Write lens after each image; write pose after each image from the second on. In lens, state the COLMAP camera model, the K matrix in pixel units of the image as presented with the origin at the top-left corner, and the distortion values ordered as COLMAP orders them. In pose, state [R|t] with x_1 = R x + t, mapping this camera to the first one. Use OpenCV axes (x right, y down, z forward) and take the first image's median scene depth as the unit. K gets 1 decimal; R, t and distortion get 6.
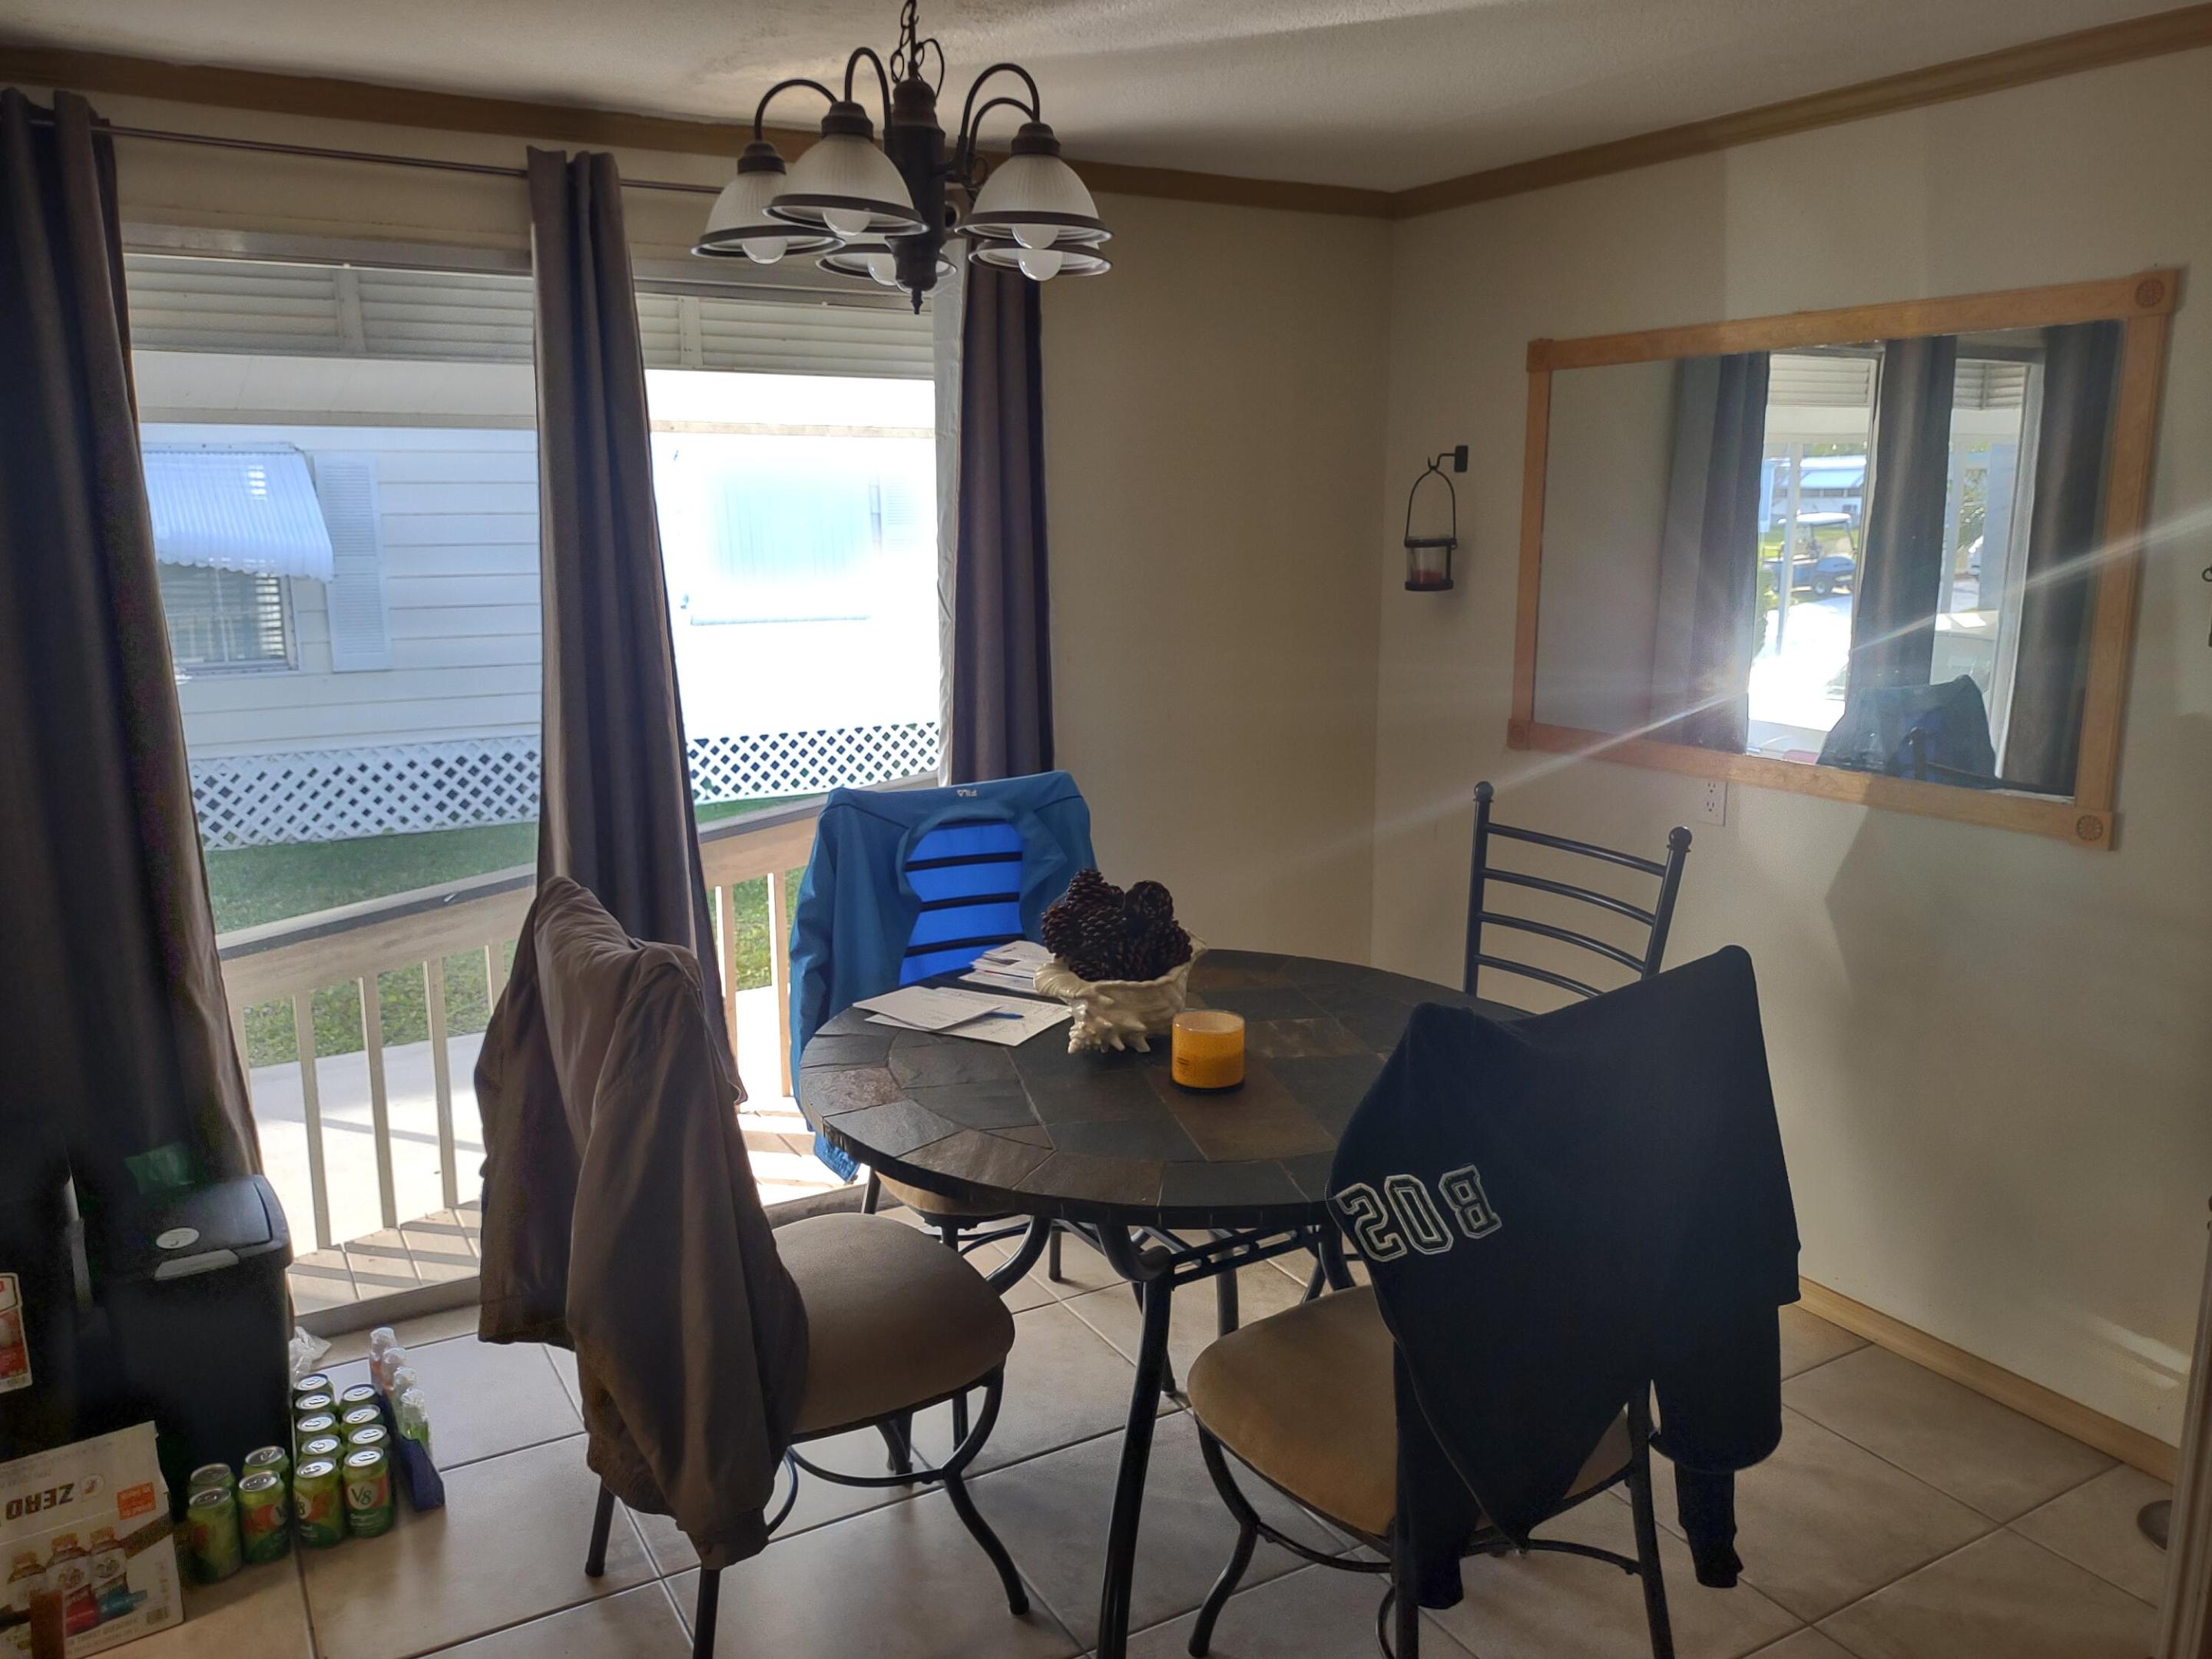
lens RADIAL K [[1665.2, 0, 1099.3], [0, 1665.2, 824.3], [0, 0, 1]] dist [-0.013112, -0.007456]
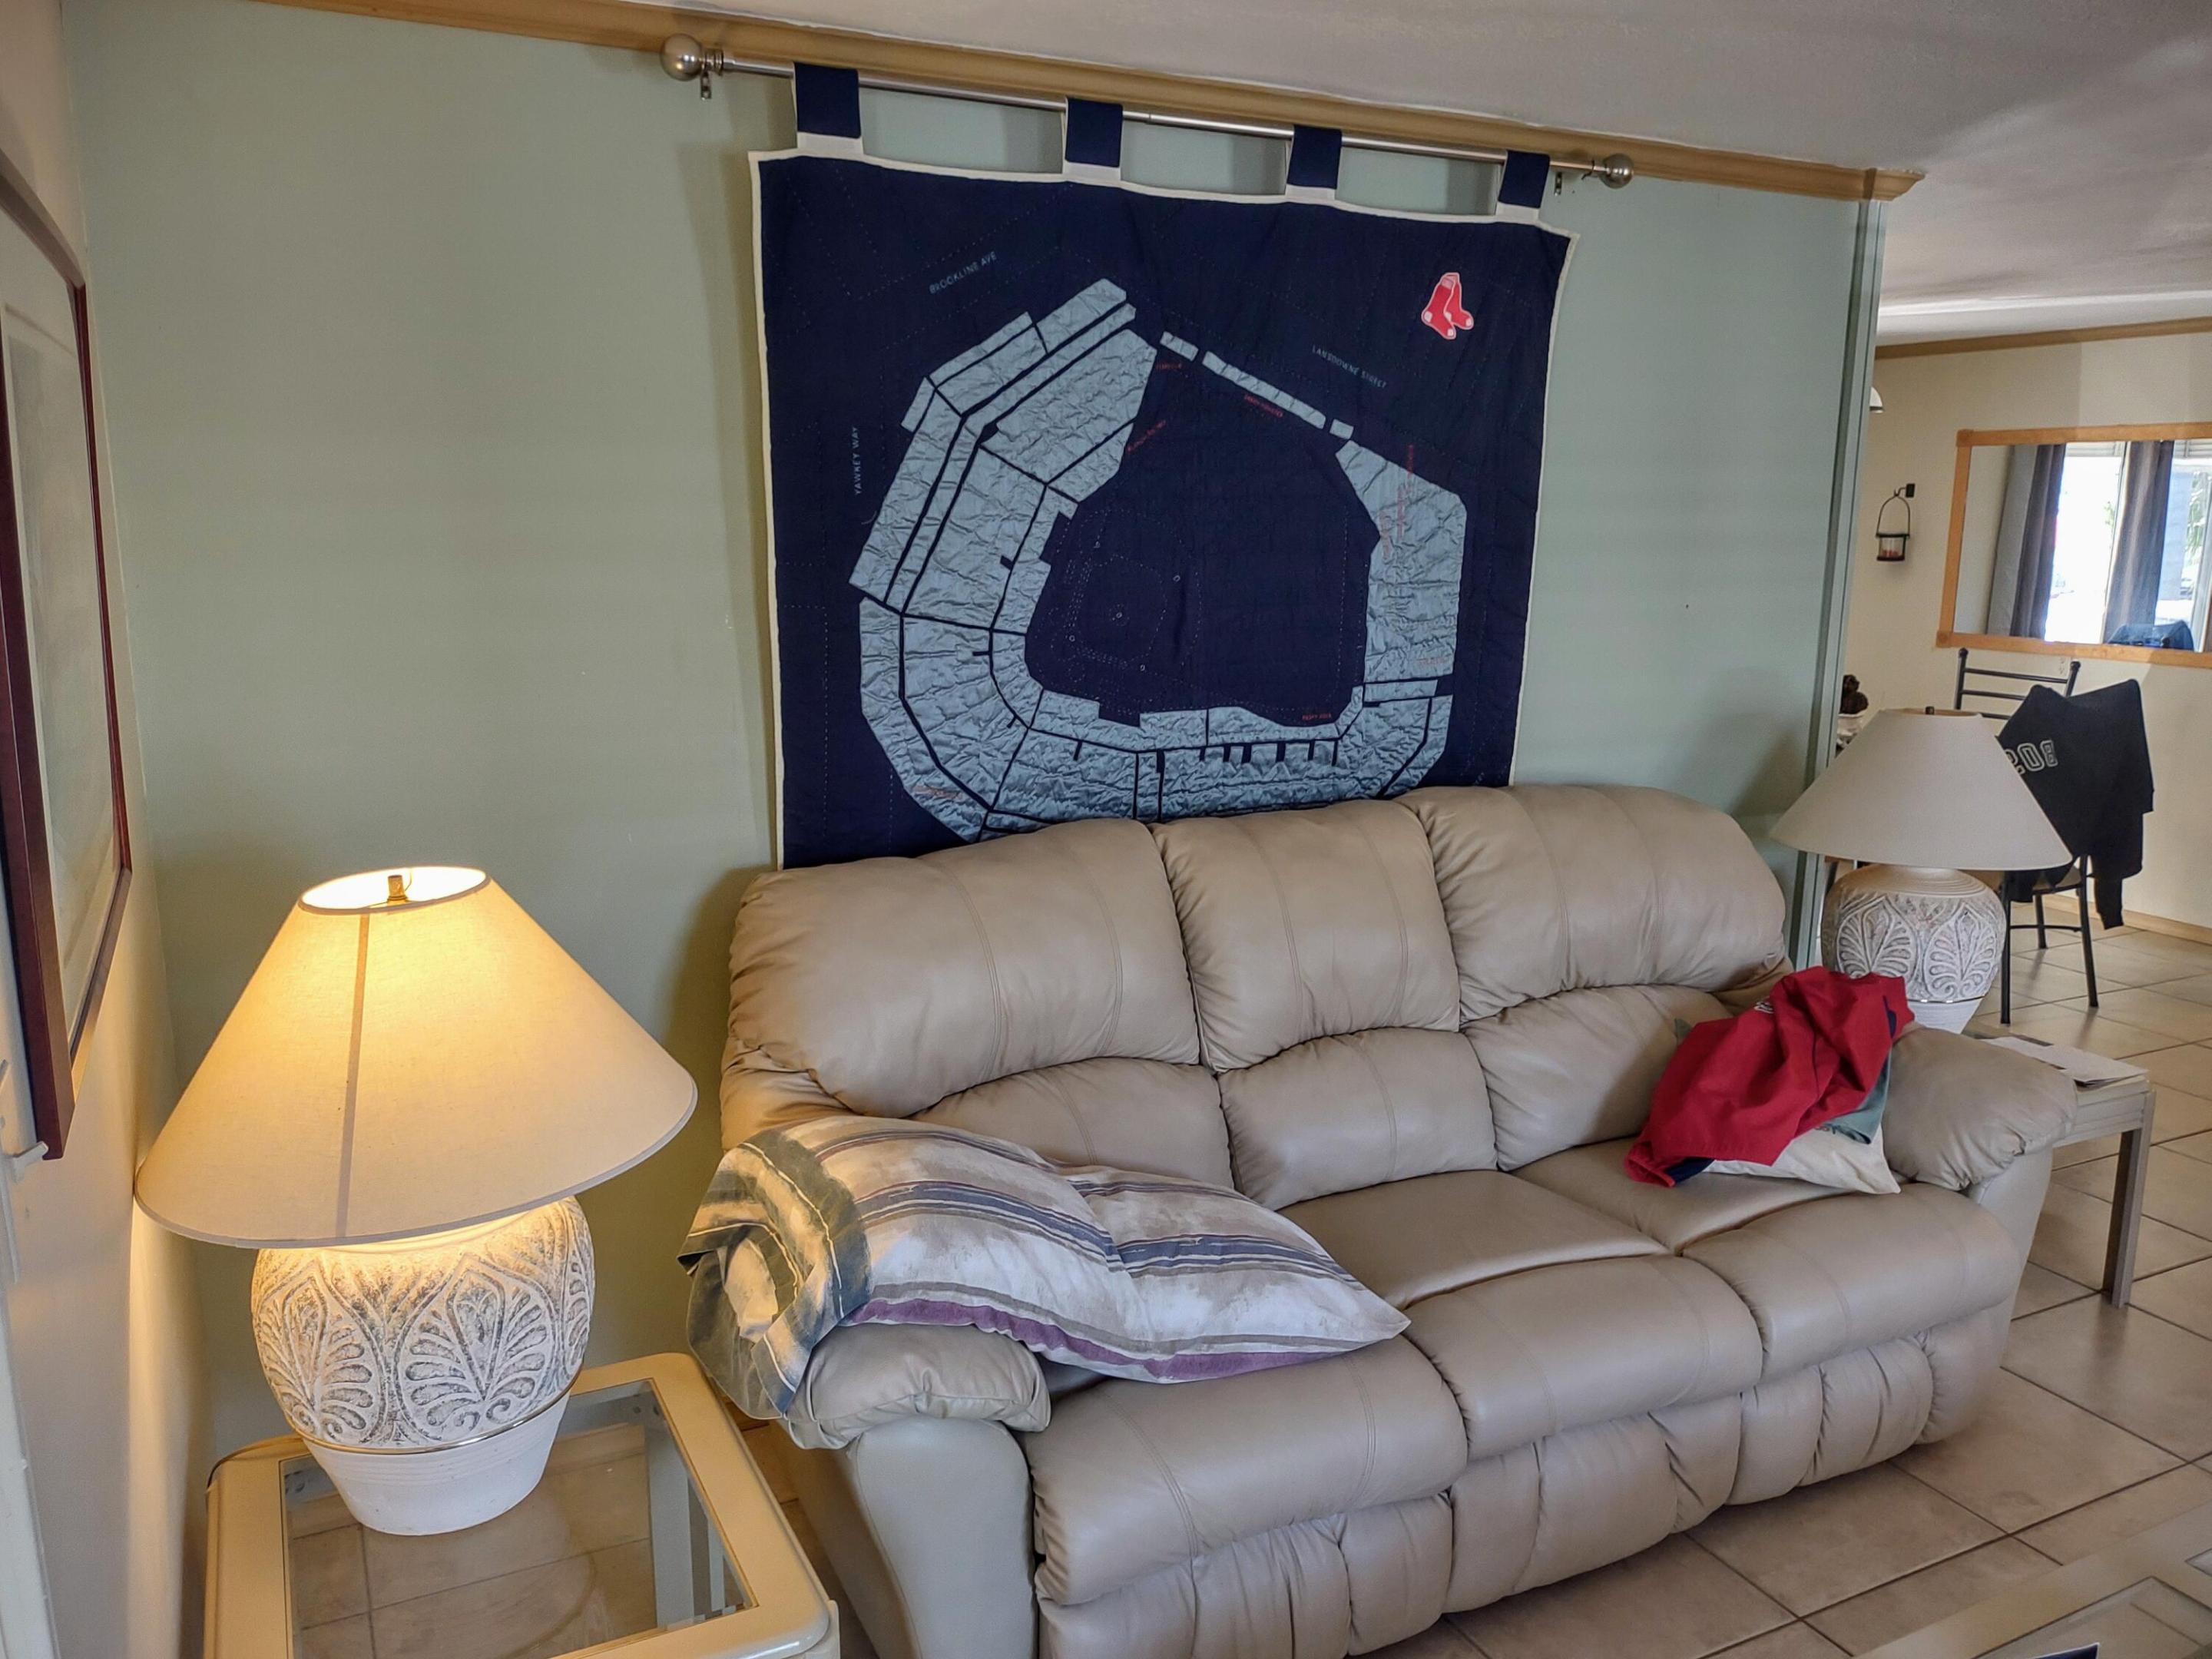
lens RADIAL K [[1665.2, 0, 1110.6], [0, 1665.2, 829.6], [0, 0, 1]] dist [-0.013112, -0.007456]
pose [[0.998370, 0.021345, -0.052938, -0.603511], [-0.021149, 0.999767, 0.004256, 0.180355], [0.053016, -0.003129, 0.998589, -0.954166]]
